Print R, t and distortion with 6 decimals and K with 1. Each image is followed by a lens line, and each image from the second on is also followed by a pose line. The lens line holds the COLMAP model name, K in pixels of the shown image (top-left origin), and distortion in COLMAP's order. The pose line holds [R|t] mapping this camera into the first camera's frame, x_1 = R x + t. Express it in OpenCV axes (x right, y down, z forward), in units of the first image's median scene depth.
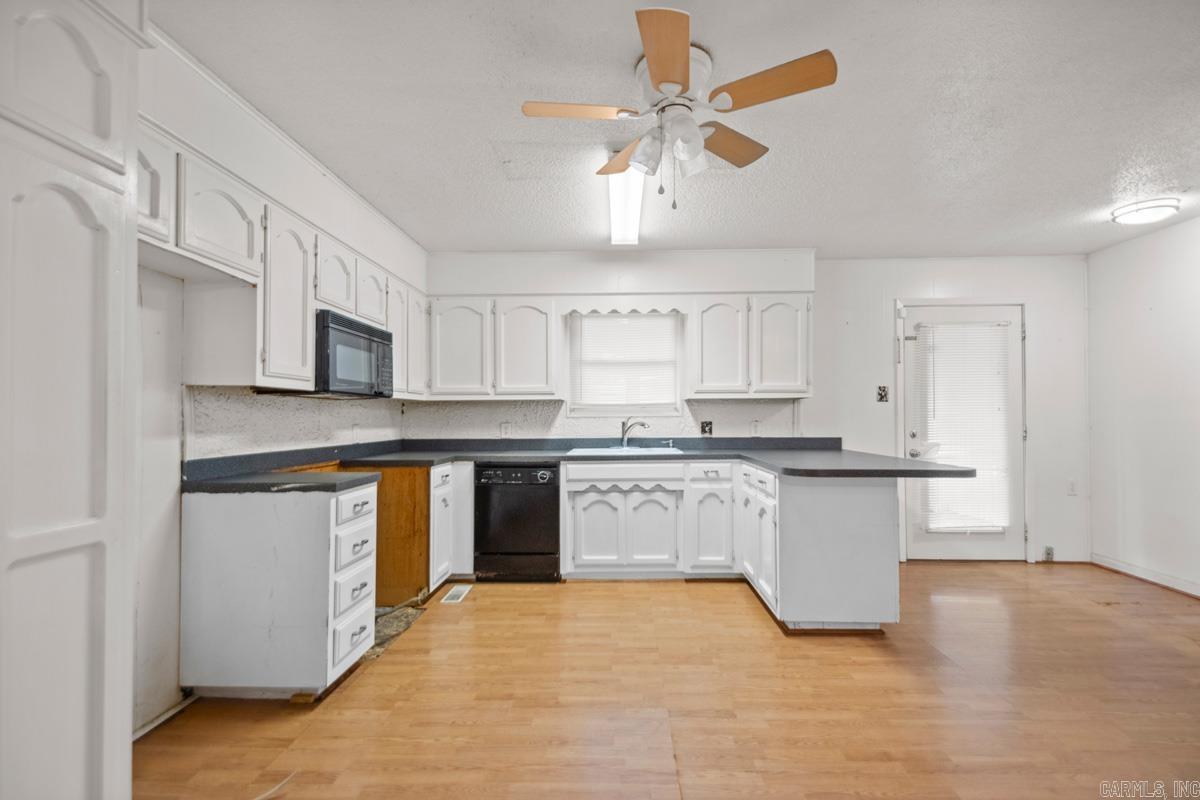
lens RADIAL K [[550.9, 0, 600.0], [0, 550.9, 400.0], [0, 0, 1]] dist [0.035860, 0.000020]
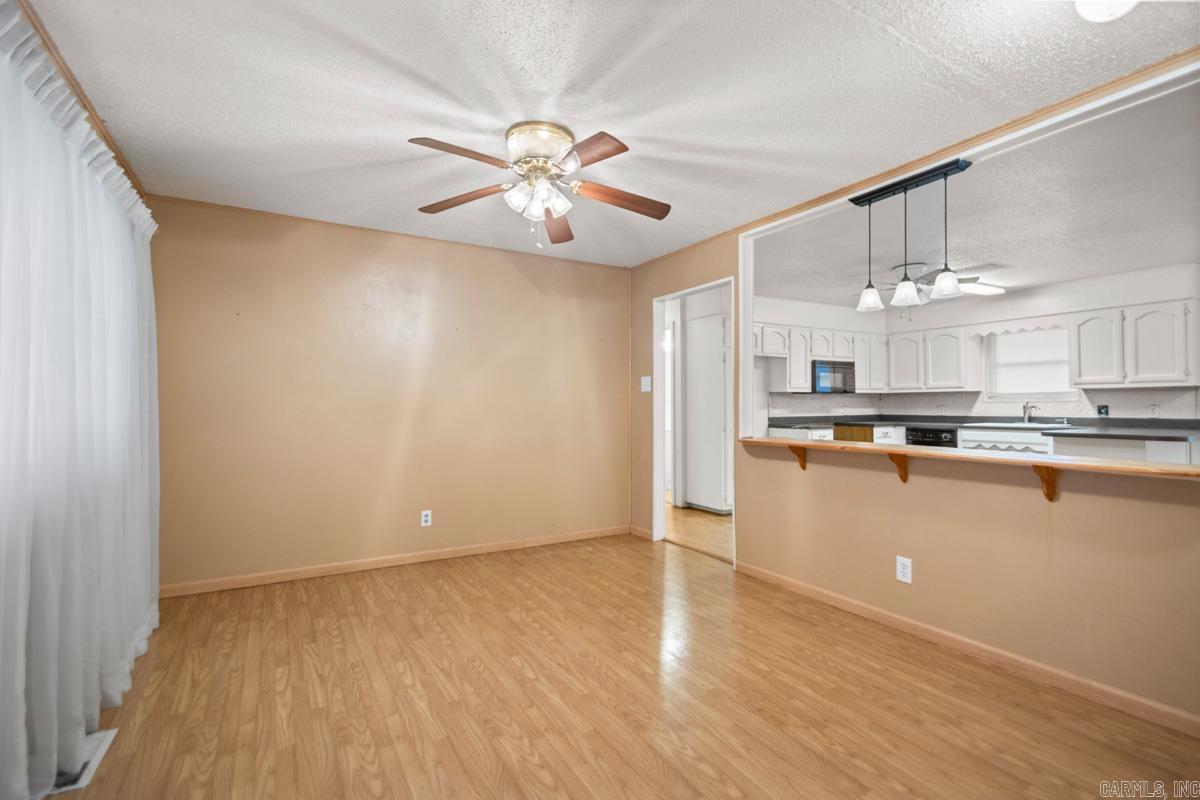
lens RADIAL K [[563.6, 0, 600.0], [0, 563.6, 400.0], [0, 0, 1]] dist [-0.000472, -0.000088]
pose [[0.516449, -0.003352, -0.856312, 0.775433], [0.030751, 0.999420, 0.014634, -0.031722], [0.855766, -0.033890, 0.516252, -0.752249]]
